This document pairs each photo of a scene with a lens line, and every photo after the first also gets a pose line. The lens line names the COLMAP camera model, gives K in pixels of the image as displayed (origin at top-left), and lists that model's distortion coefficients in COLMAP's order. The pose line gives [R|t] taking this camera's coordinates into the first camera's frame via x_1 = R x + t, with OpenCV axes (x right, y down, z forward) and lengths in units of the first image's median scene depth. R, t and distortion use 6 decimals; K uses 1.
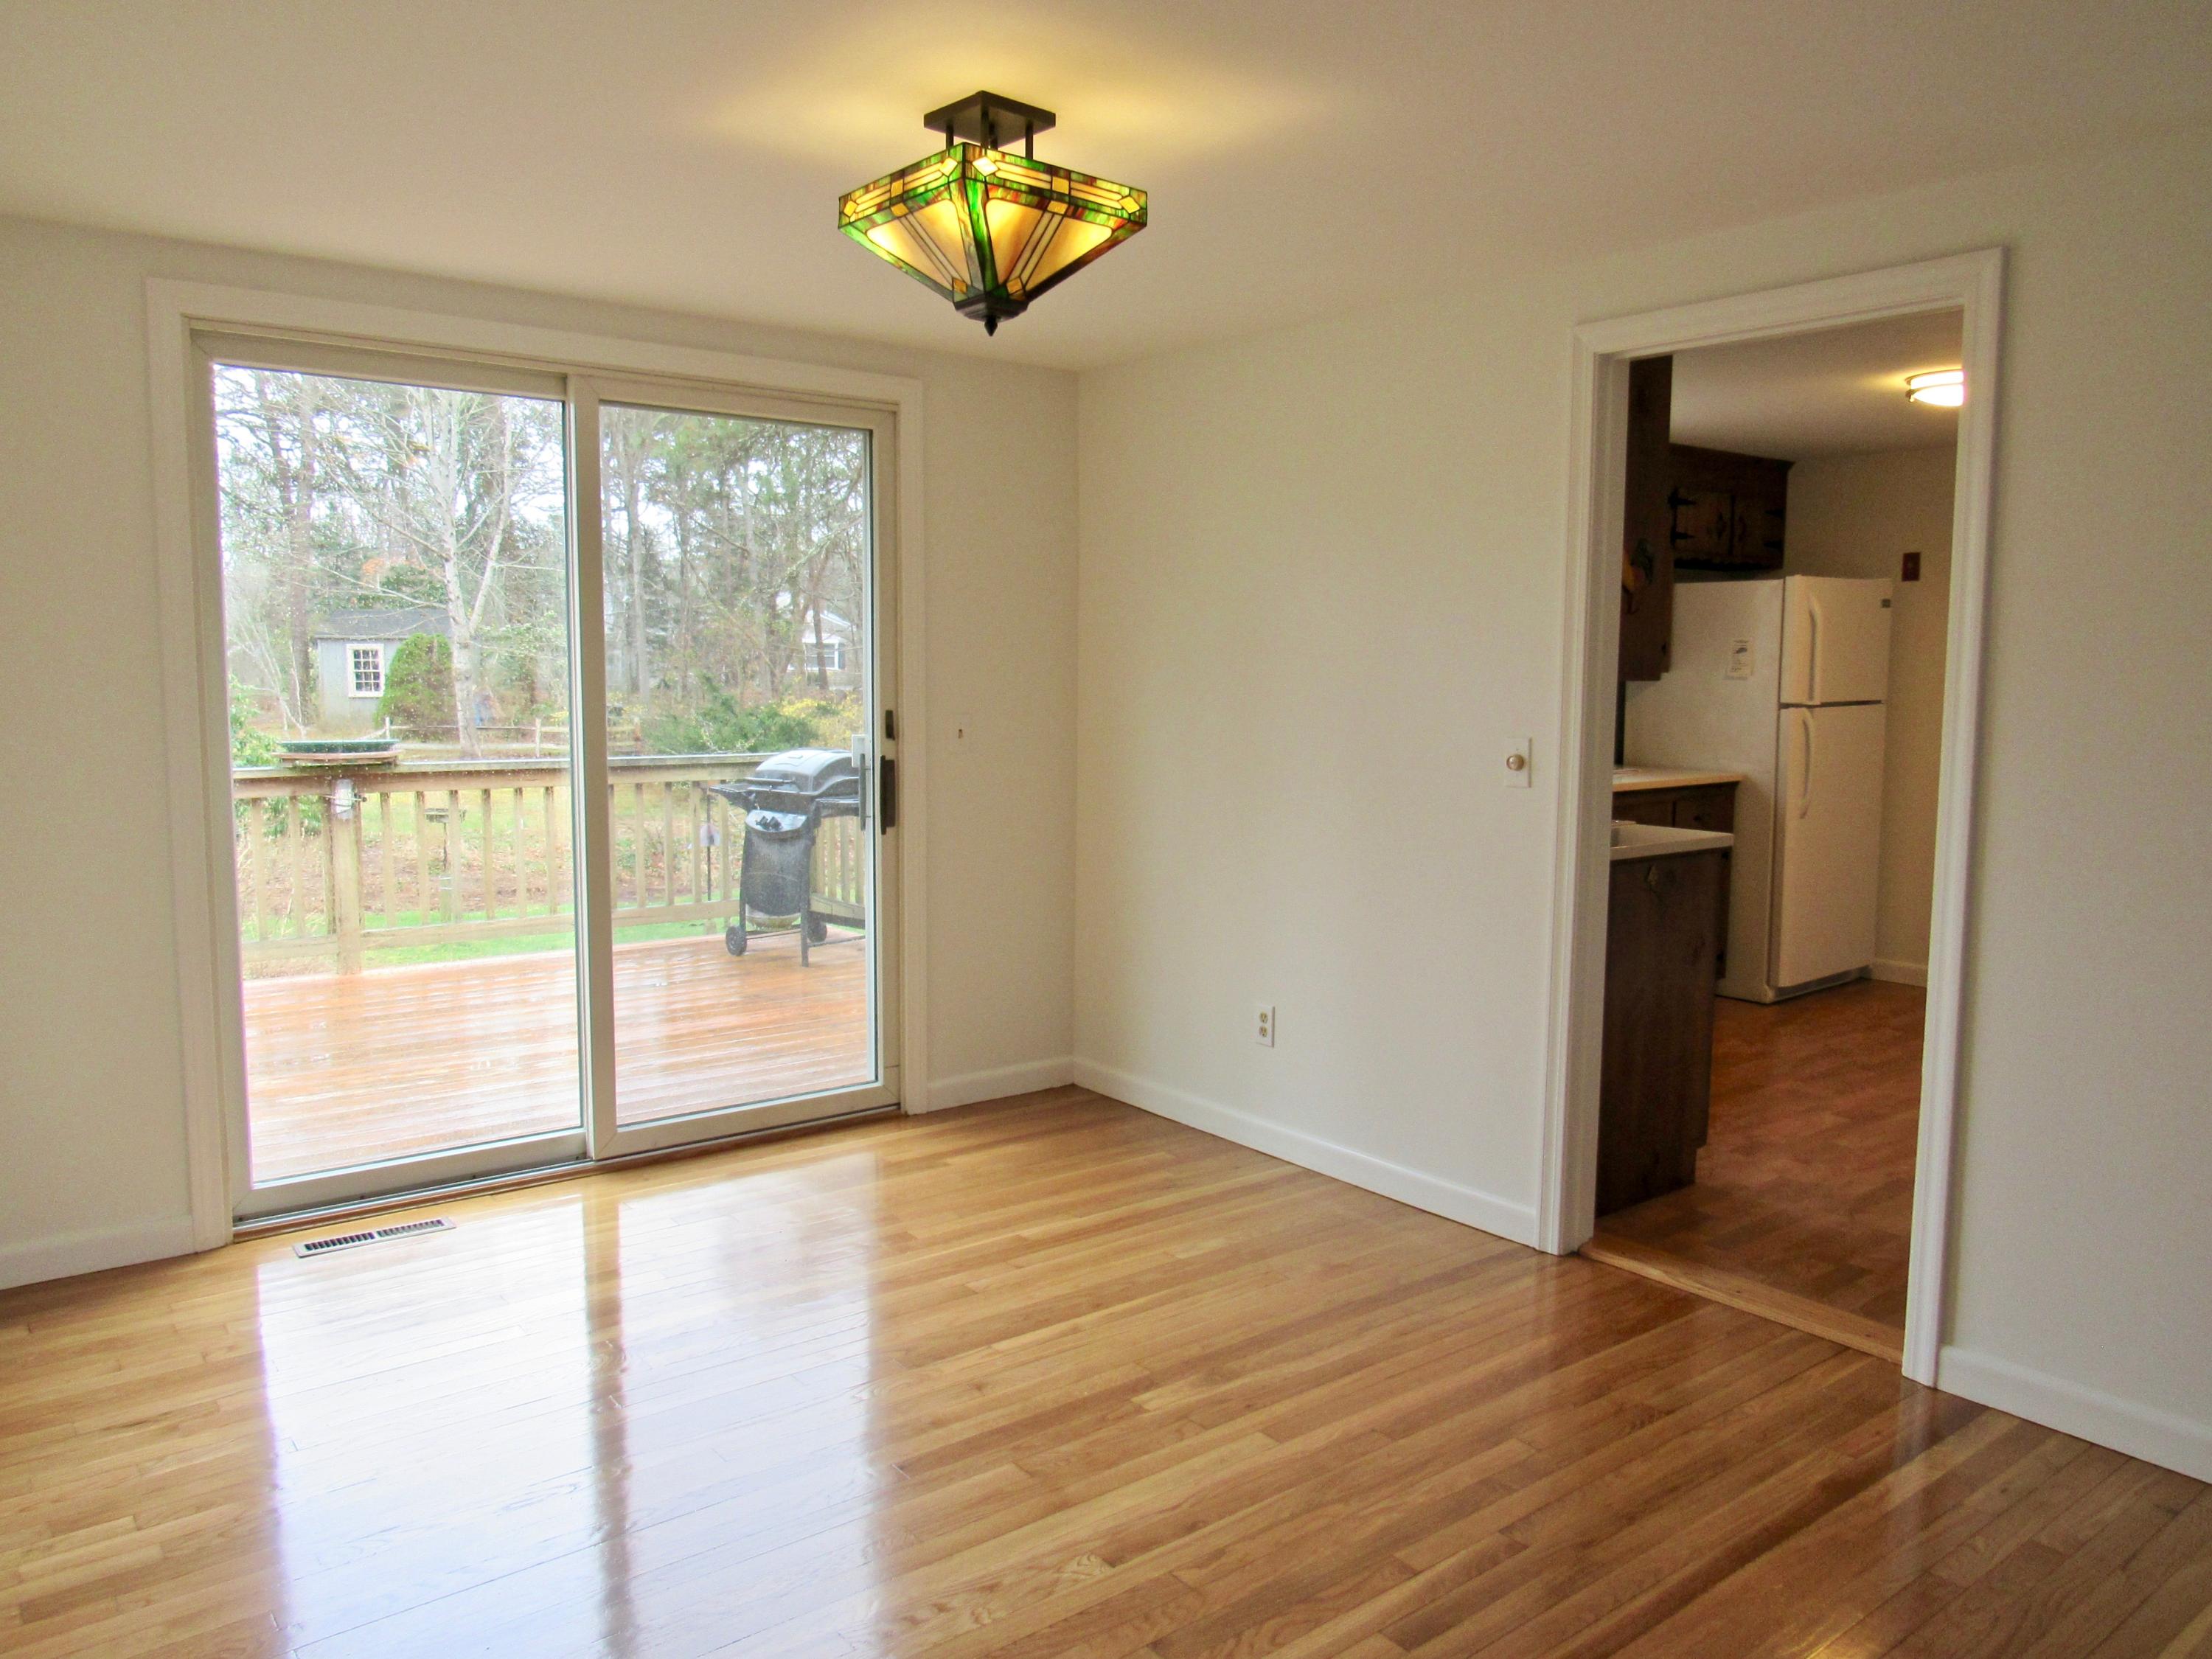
lens RADIAL K [[1587.1, 0, 1106.0], [0, 1587.1, 829.5], [0, 0, 1]] dist [-0.027264, -0.002032]
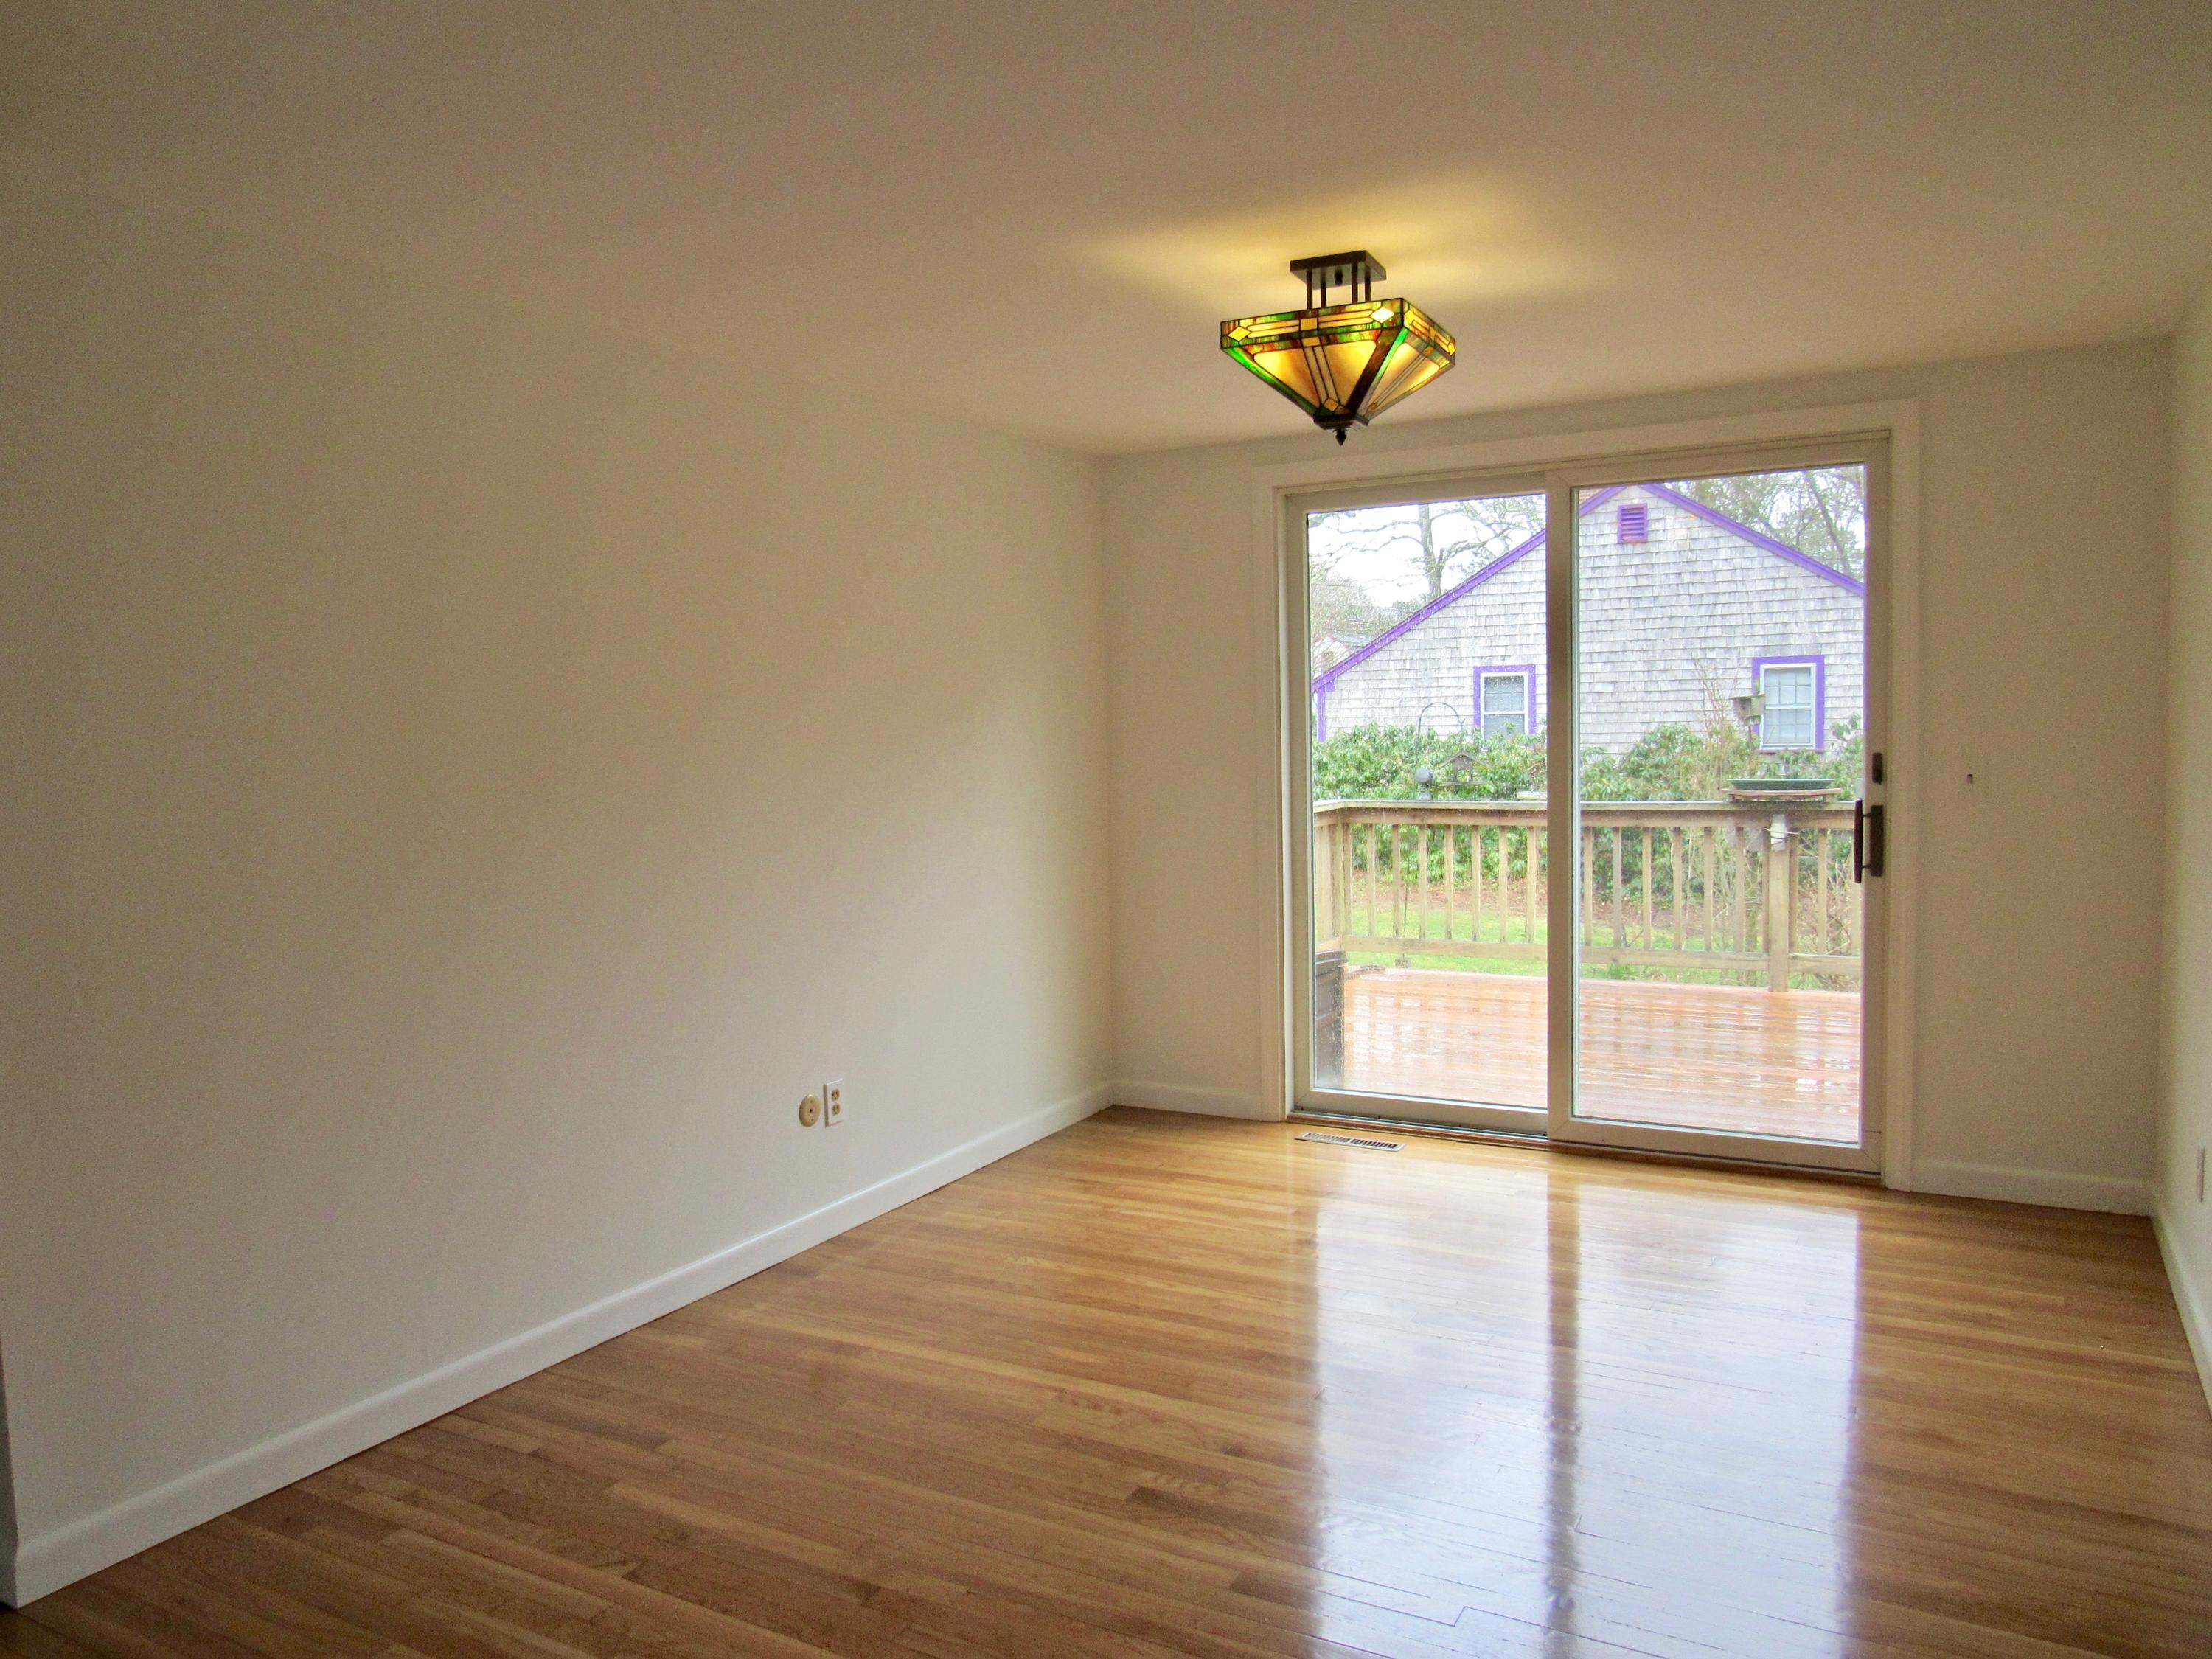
lens RADIAL K [[1587.1, 0, 1106.0], [0, 1587.1, 829.5], [0, 0, 1]] dist [-0.027264, -0.002032]
pose [[0.379046, 0.045103, -0.924278, 0.617470], [-0.069541, 0.997376, 0.020151, -0.018943], [0.922761, 0.056637, 0.381188, 0.240650]]
